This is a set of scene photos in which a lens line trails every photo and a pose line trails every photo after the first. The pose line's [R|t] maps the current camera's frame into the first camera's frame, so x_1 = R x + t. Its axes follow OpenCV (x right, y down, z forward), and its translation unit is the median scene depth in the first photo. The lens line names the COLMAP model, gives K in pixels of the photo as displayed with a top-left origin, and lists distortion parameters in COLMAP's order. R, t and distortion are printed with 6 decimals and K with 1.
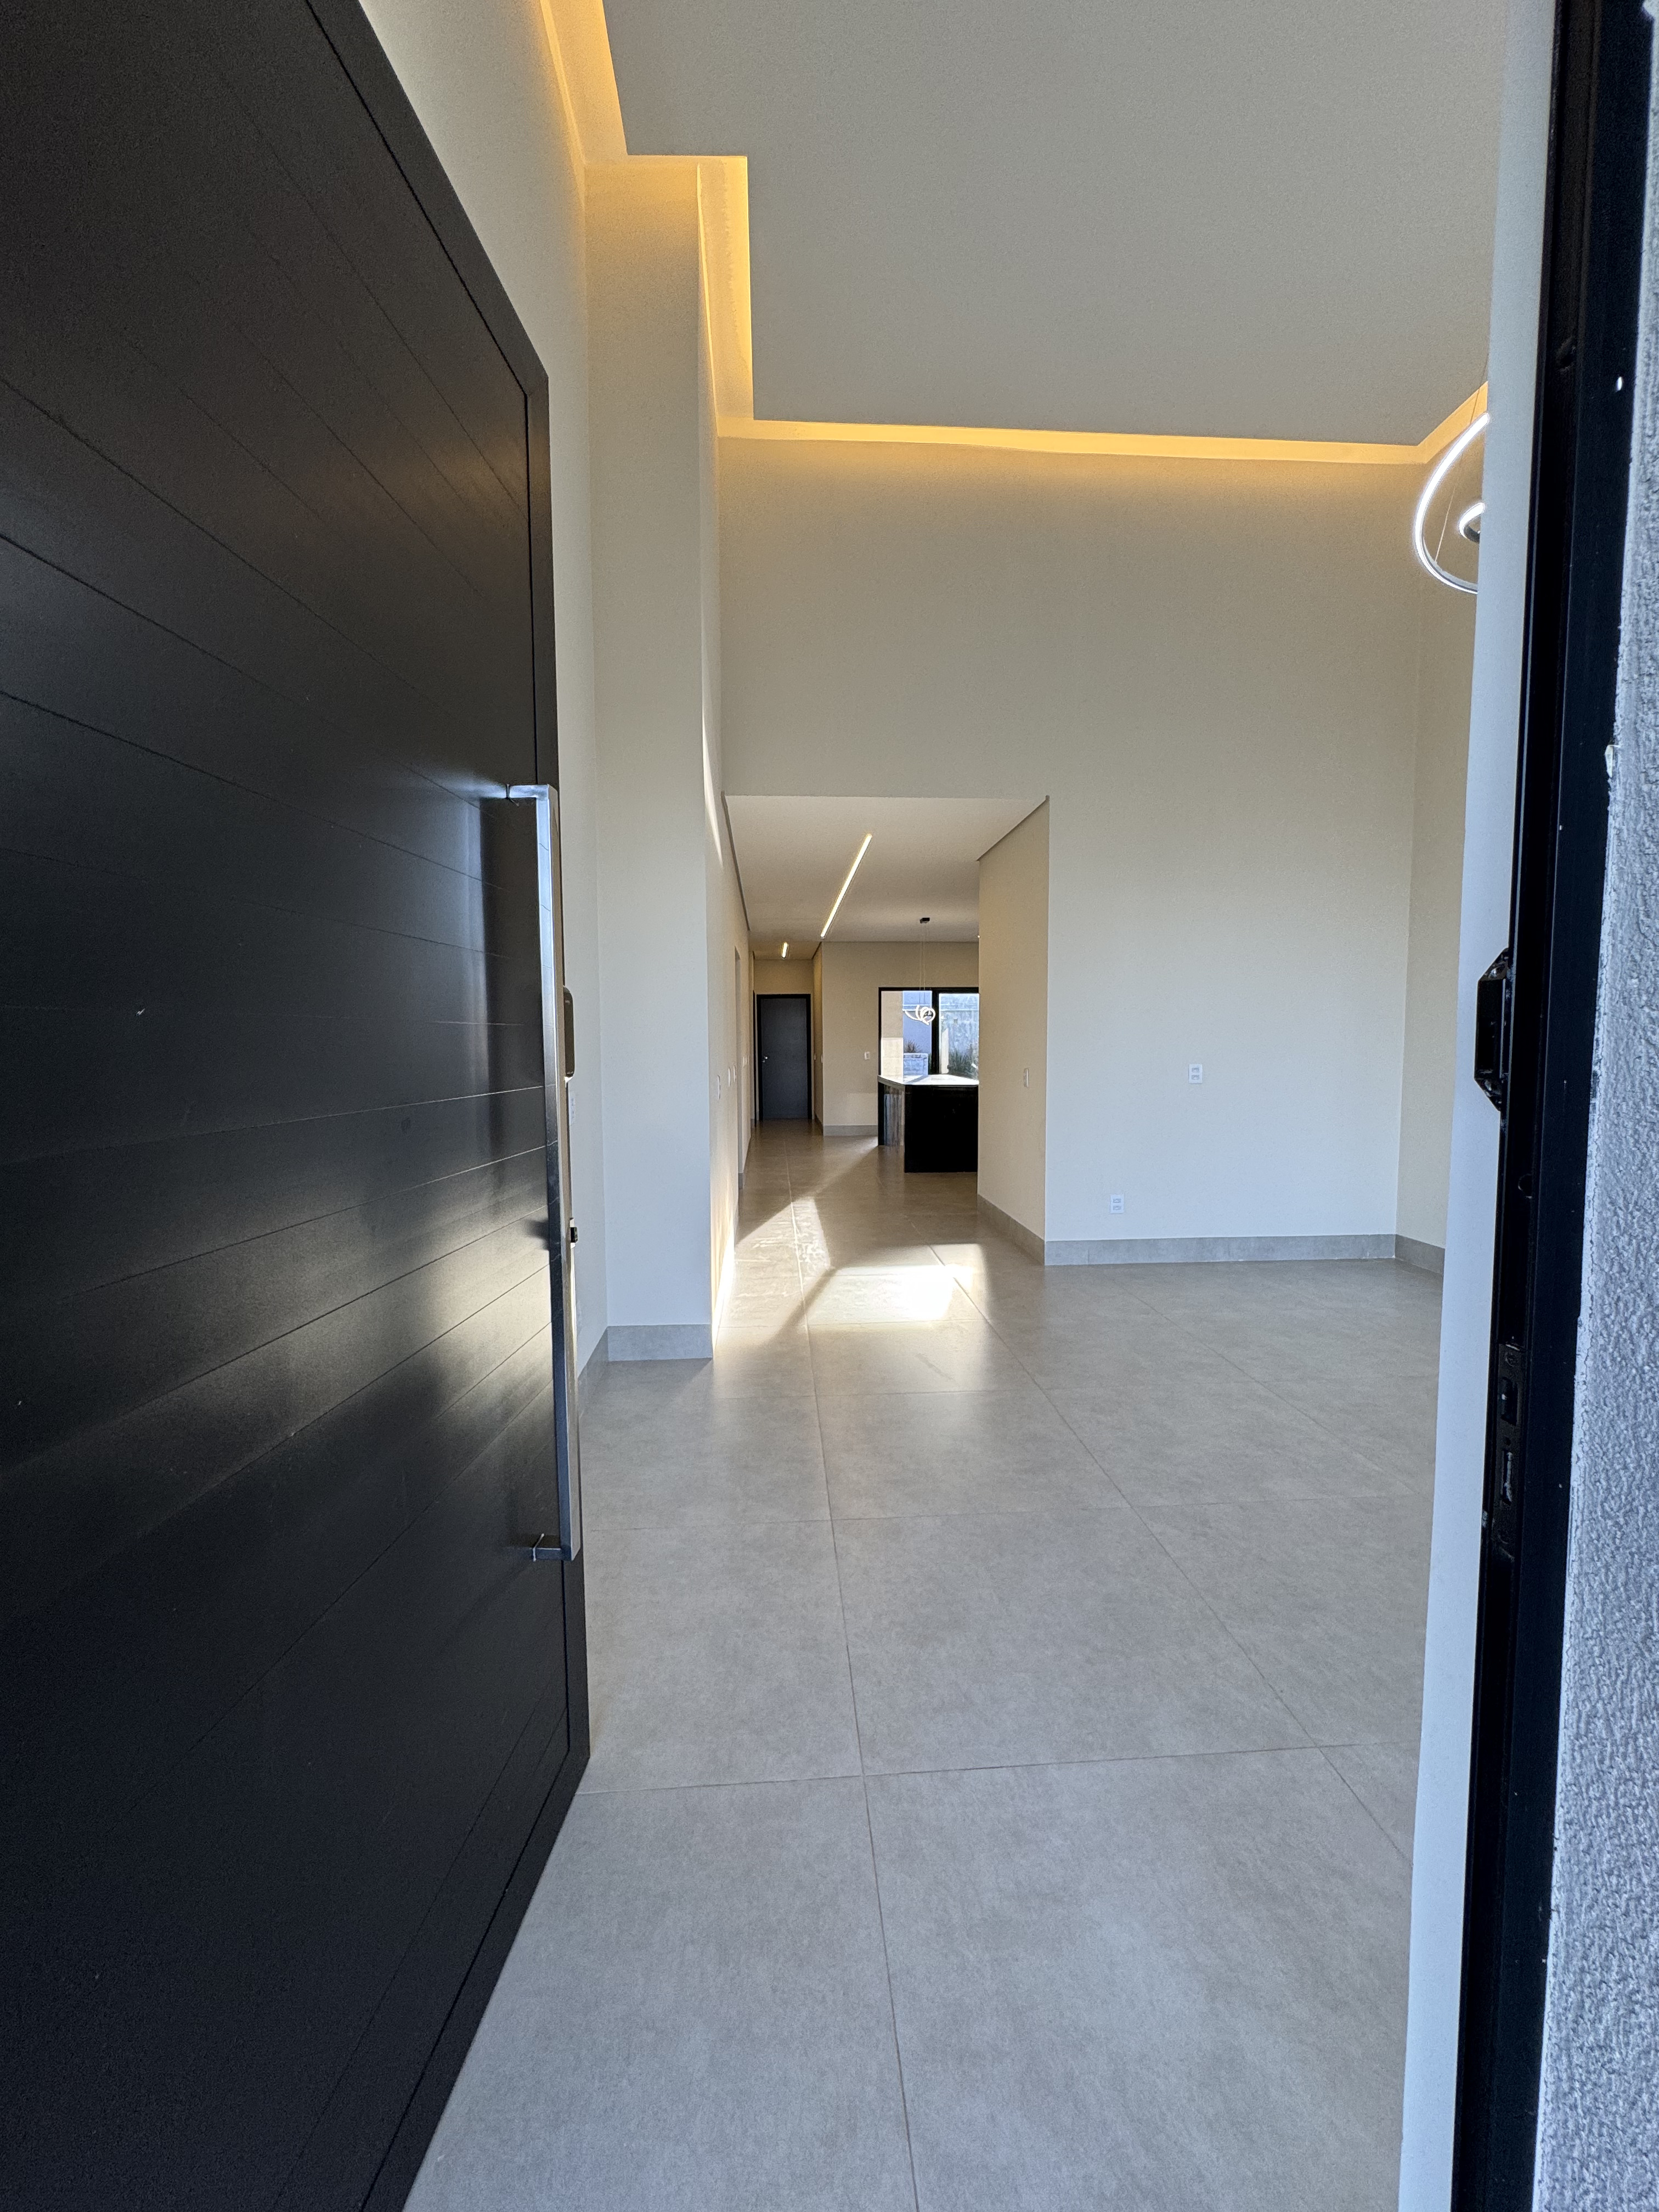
lens RADIAL K [[881.3, 0, 825.4], [0, 881.3, 1103.8], [0, 0, 1]] dist [-0.001484, -0.000342]
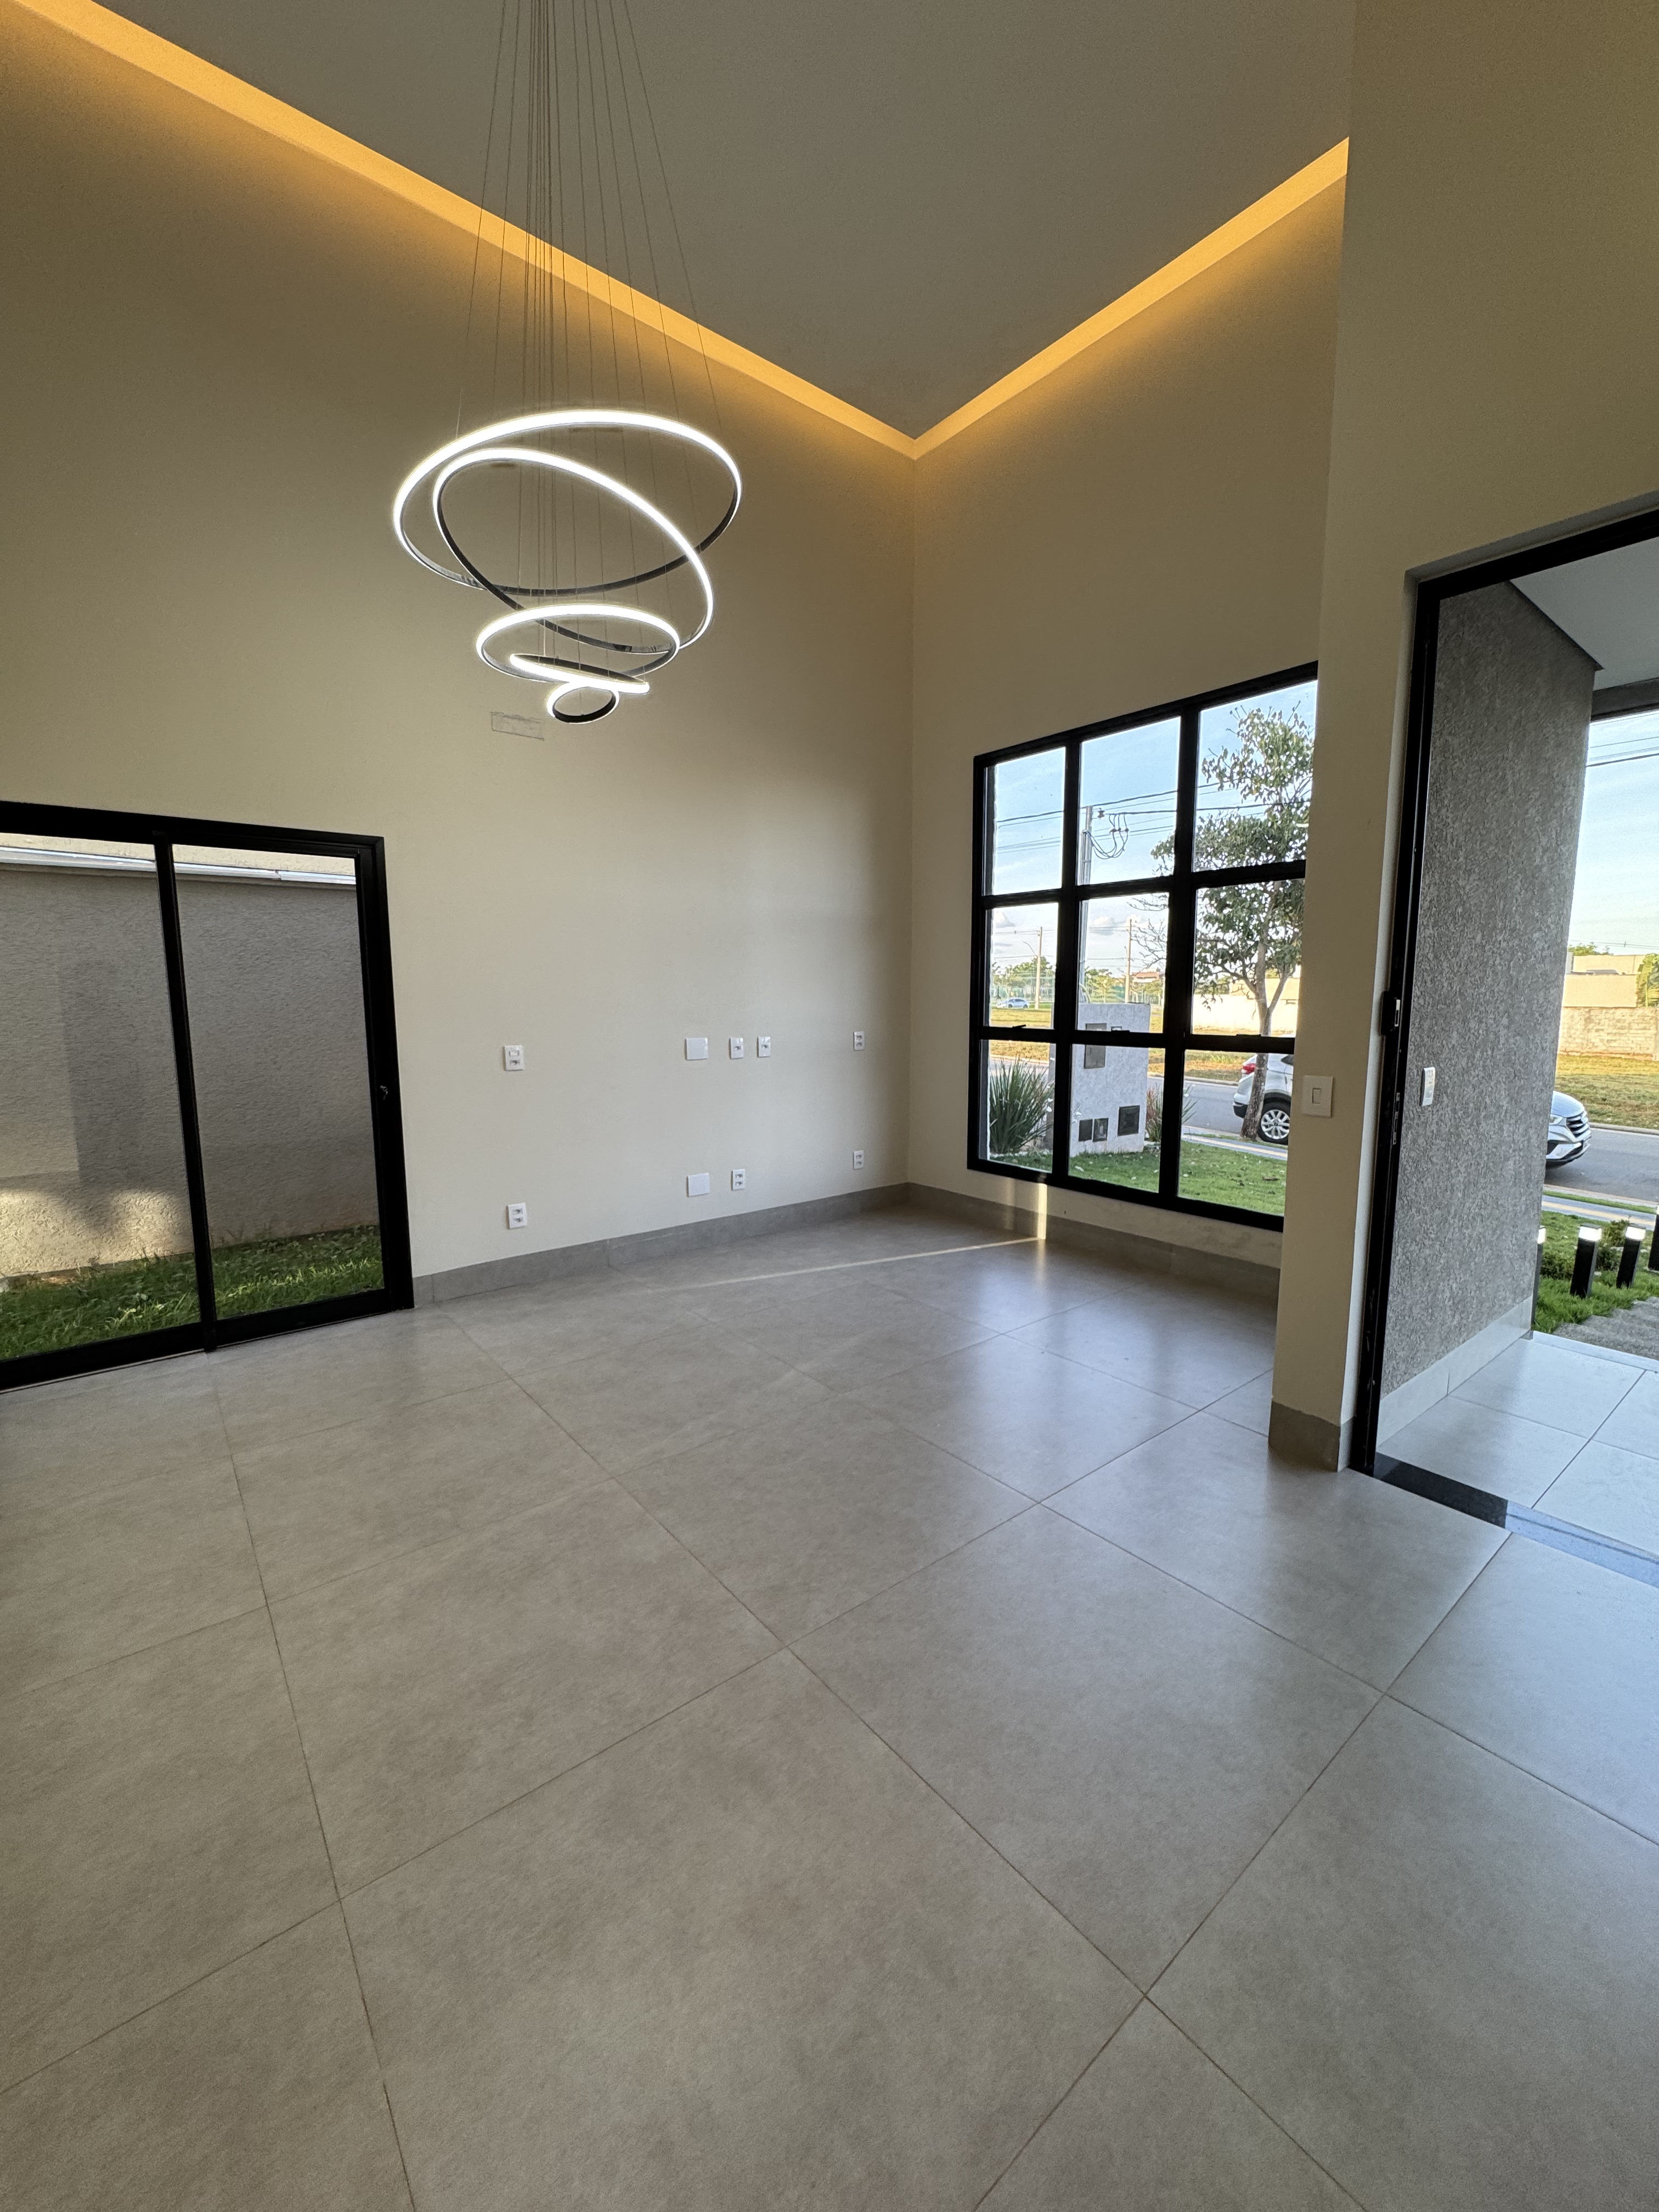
lens RADIAL K [[881.3, 0, 825.4], [0, 881.3, 1103.8], [0, 0, 1]] dist [-0.001484, -0.000342]
pose [[-0.572609, -0.092168, 0.814631, -0.093796], [0.068457, 0.984815, 0.159542, -0.046044], [-0.816966, 0.147122, -0.557604, 0.505531]]
